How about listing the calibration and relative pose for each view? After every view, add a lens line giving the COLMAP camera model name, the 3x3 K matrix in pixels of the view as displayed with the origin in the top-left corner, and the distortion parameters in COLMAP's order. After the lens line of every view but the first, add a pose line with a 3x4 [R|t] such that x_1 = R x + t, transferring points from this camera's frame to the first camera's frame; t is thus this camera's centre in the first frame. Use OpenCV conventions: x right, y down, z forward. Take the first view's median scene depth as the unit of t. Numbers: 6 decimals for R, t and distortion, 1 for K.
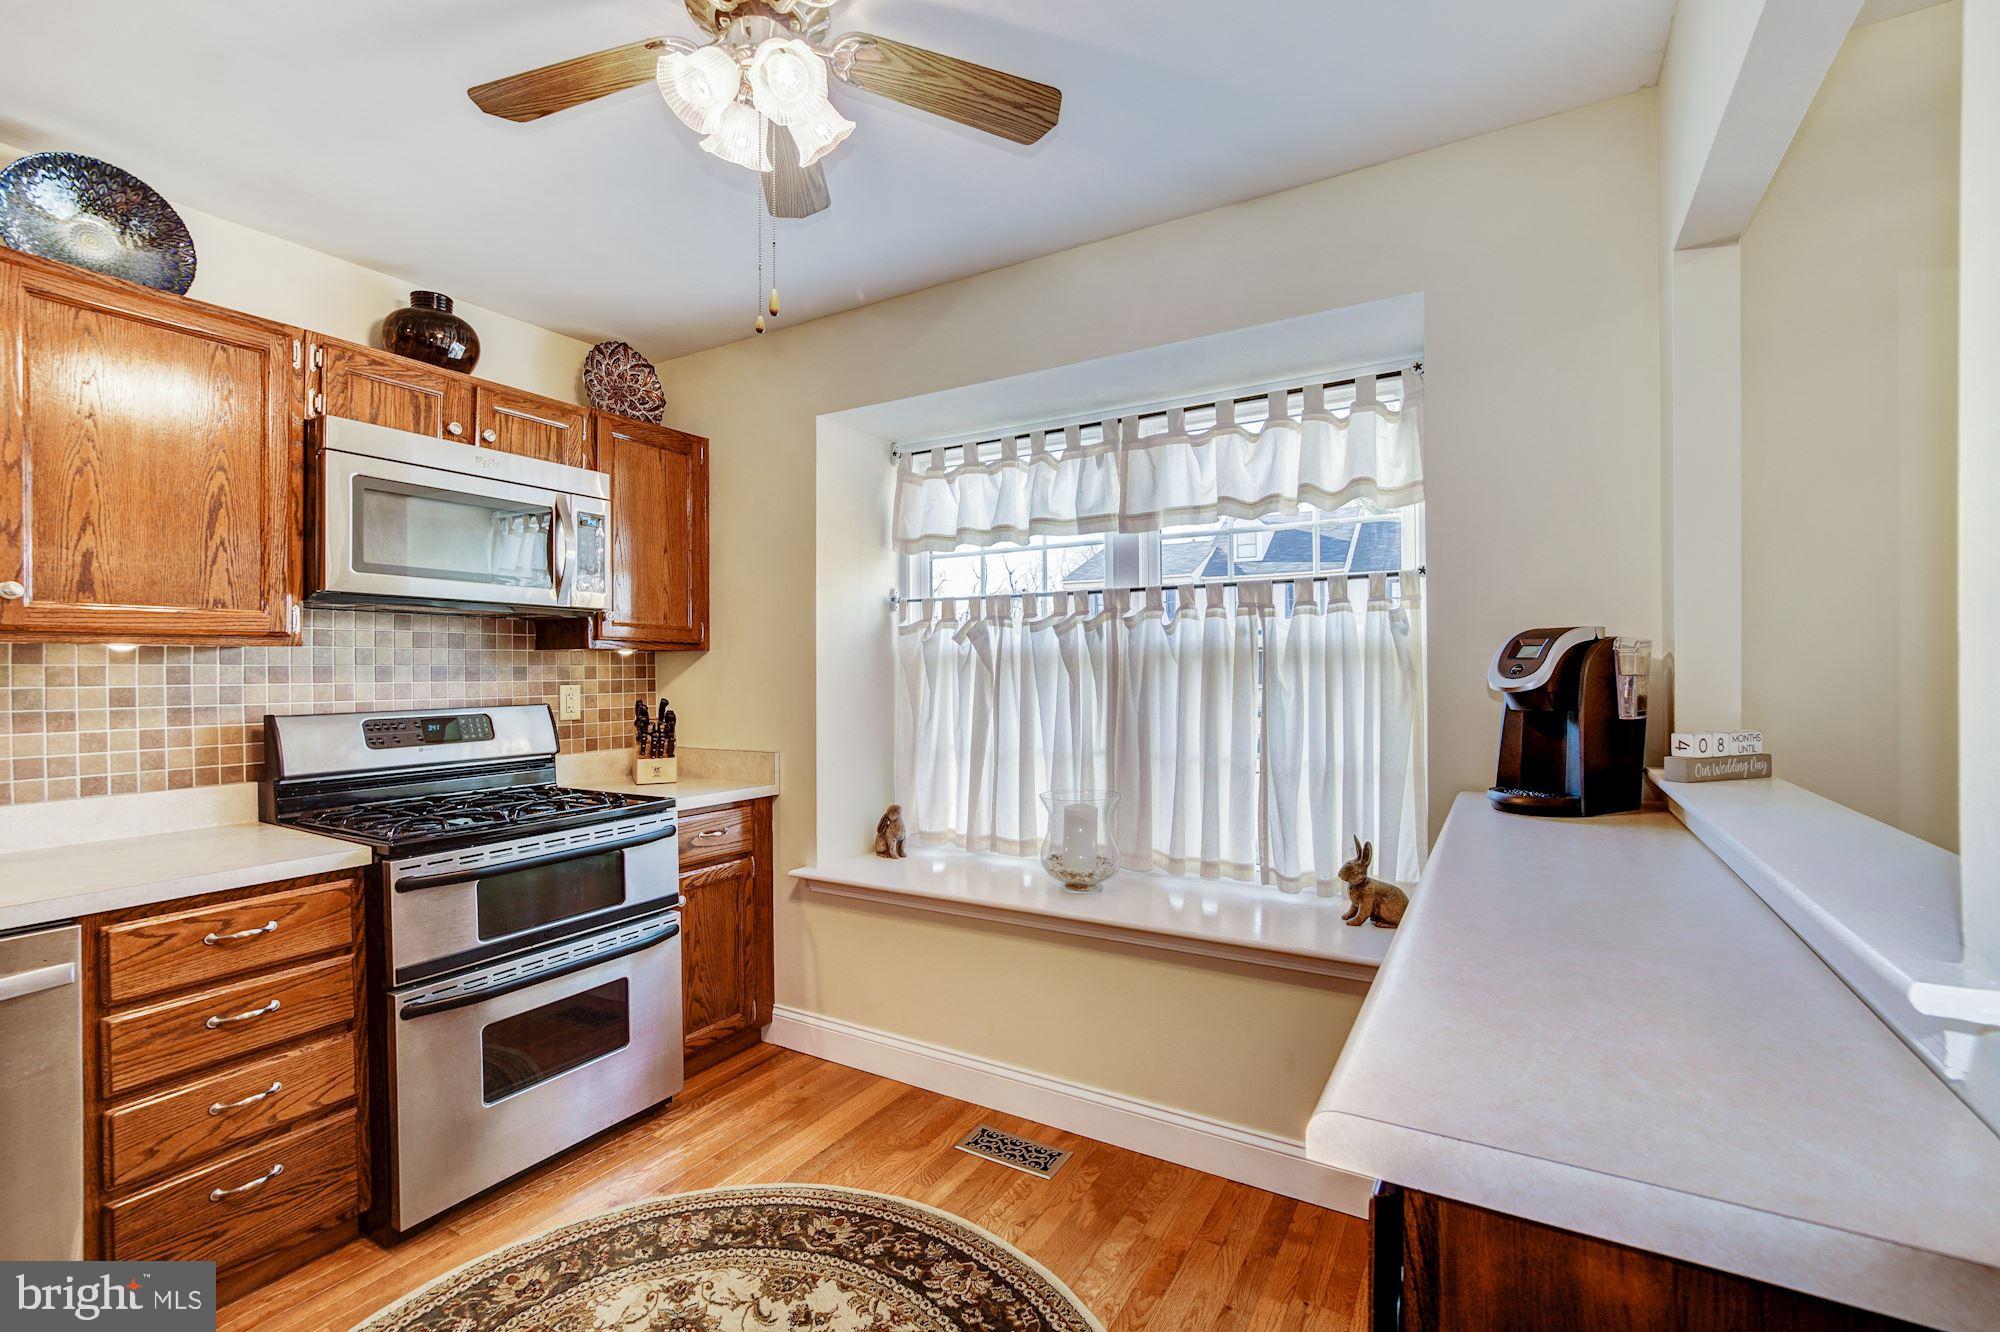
lens RADIAL K [[908.9, 0, 964.9], [0, 908.9, 678.7], [0, 0, 1]] dist [-0.013082, 0.002413]
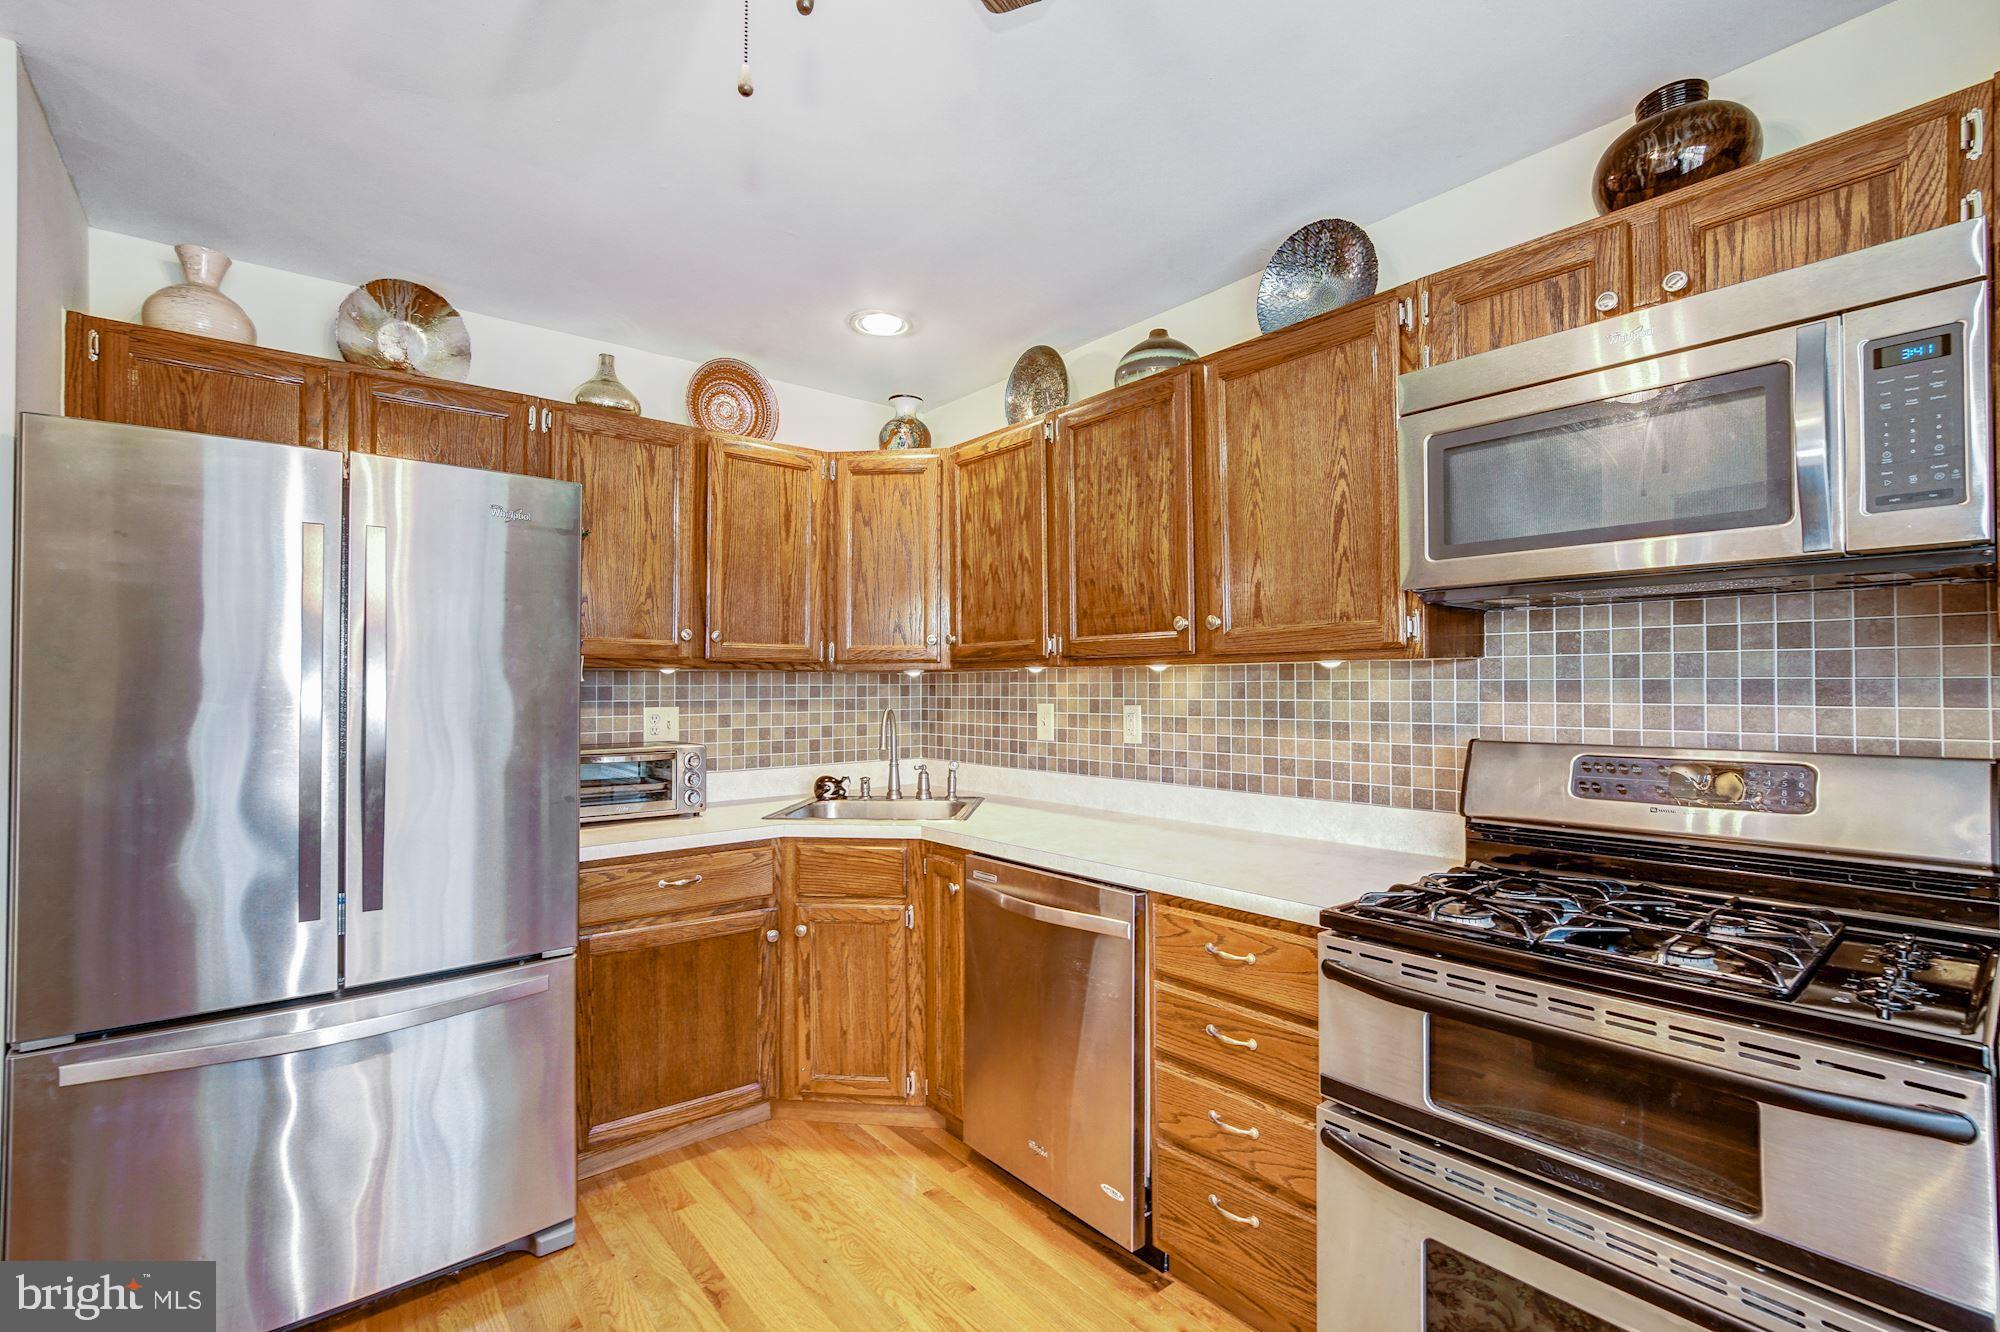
lens RADIAL K [[873.4, 0, 975.5], [0, 873.4, 672.6], [0, 0, 1]] dist [-0.009420, 0.003557]
pose [[-0.323576, -0.007199, -0.946175, 0.160201], [-0.002573, 0.999974, -0.006729, -0.015765], [0.946199, 0.000257, -0.323586, 0.864322]]
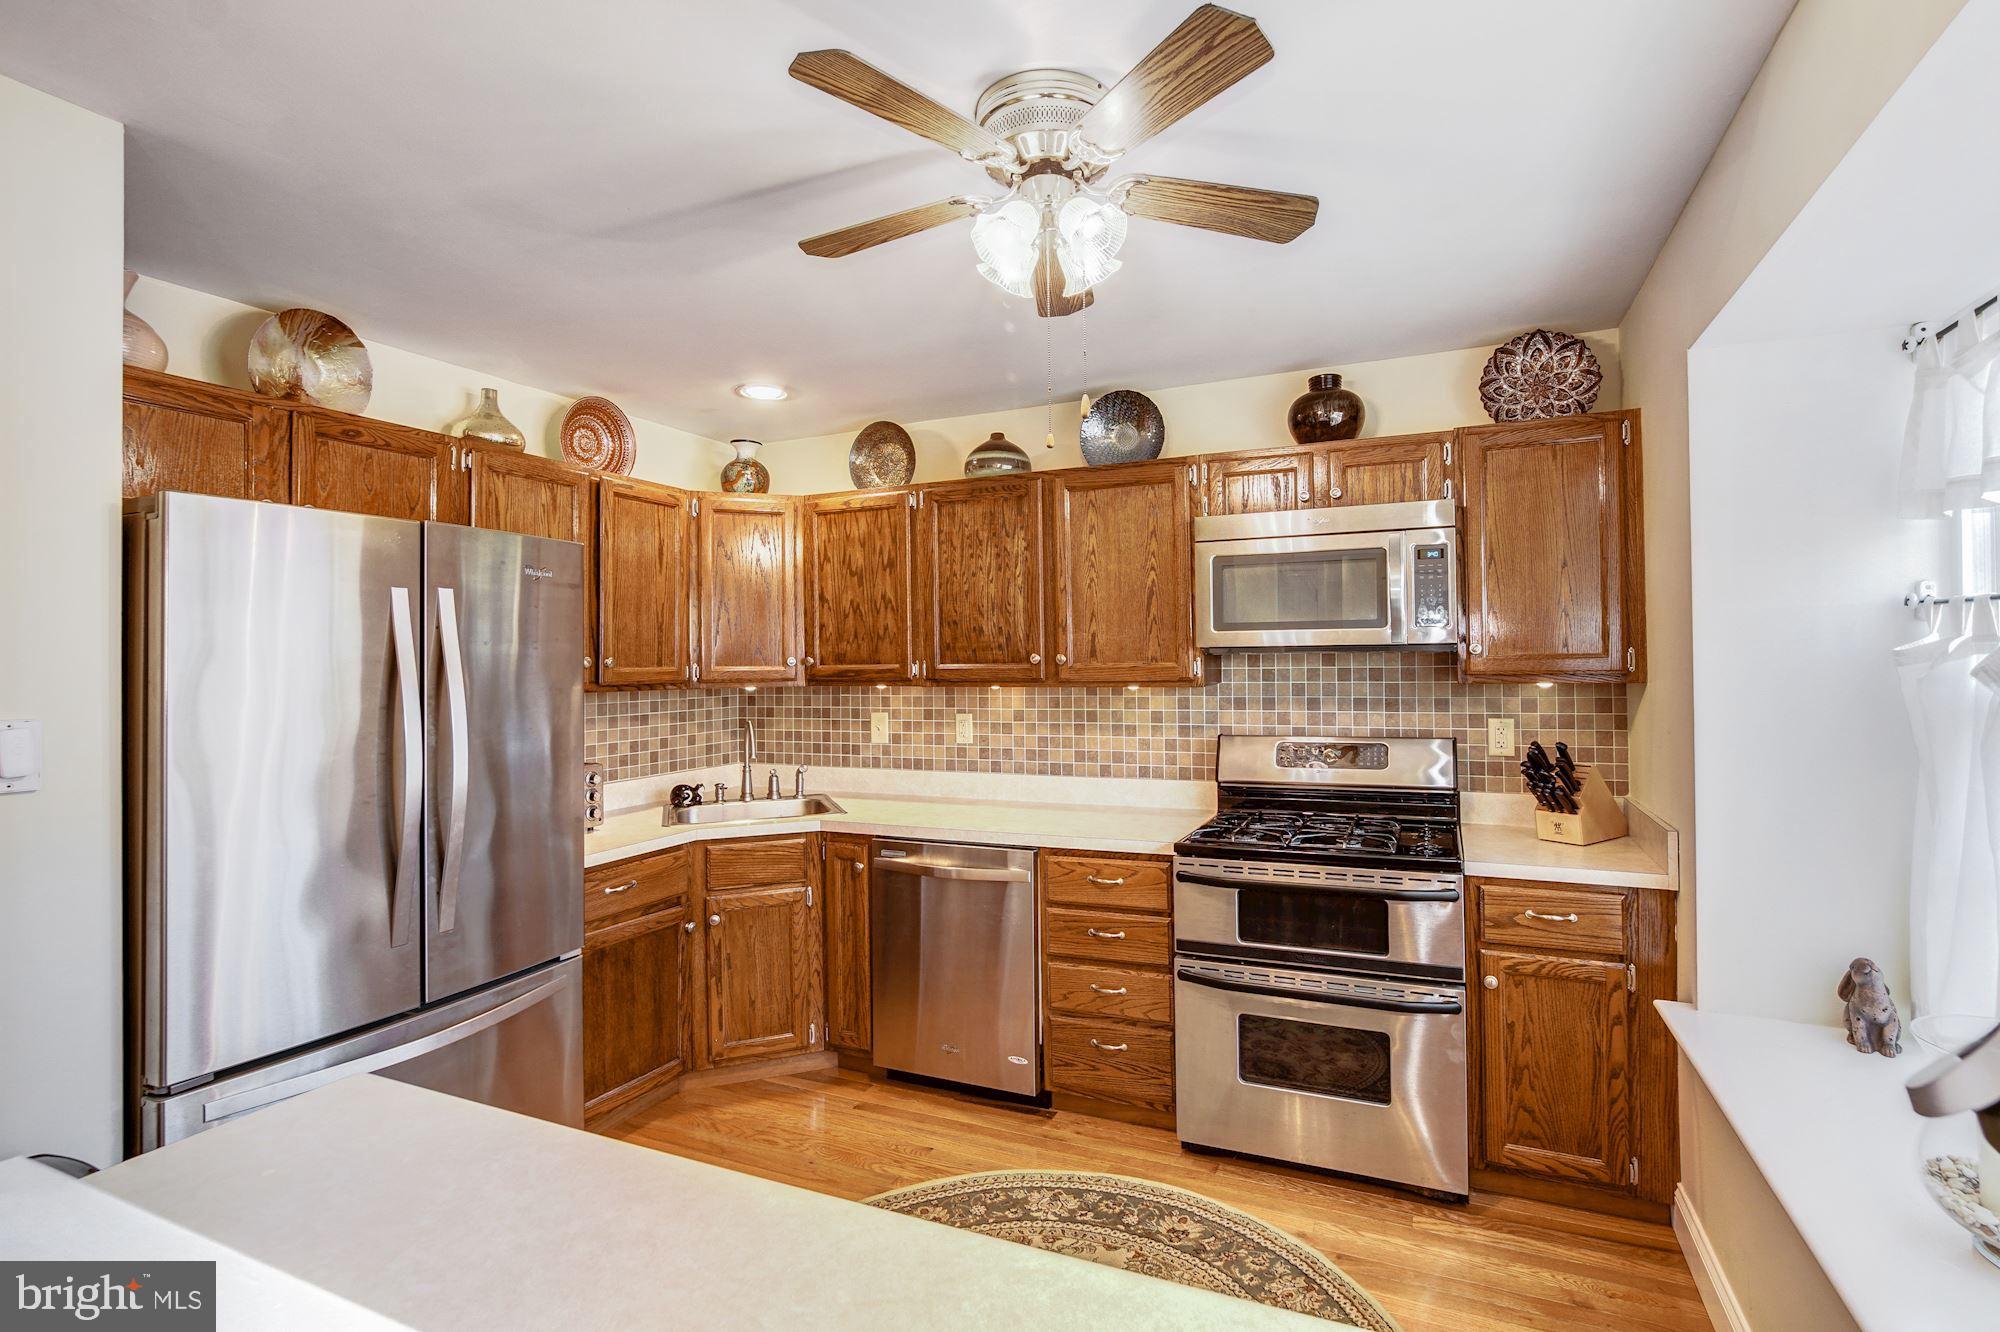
lens RADIAL K [[908.9, 0, 1013.3], [0, 908.9, 658.3], [0, 0, 1]] dist [-0.013082, 0.002413]
pose [[0.129259, -0.003785, -0.991604, 0.586808], [0.005655, 0.999979, -0.003080, -0.076000], [0.991595, -0.005209, 0.129278, 0.535466]]
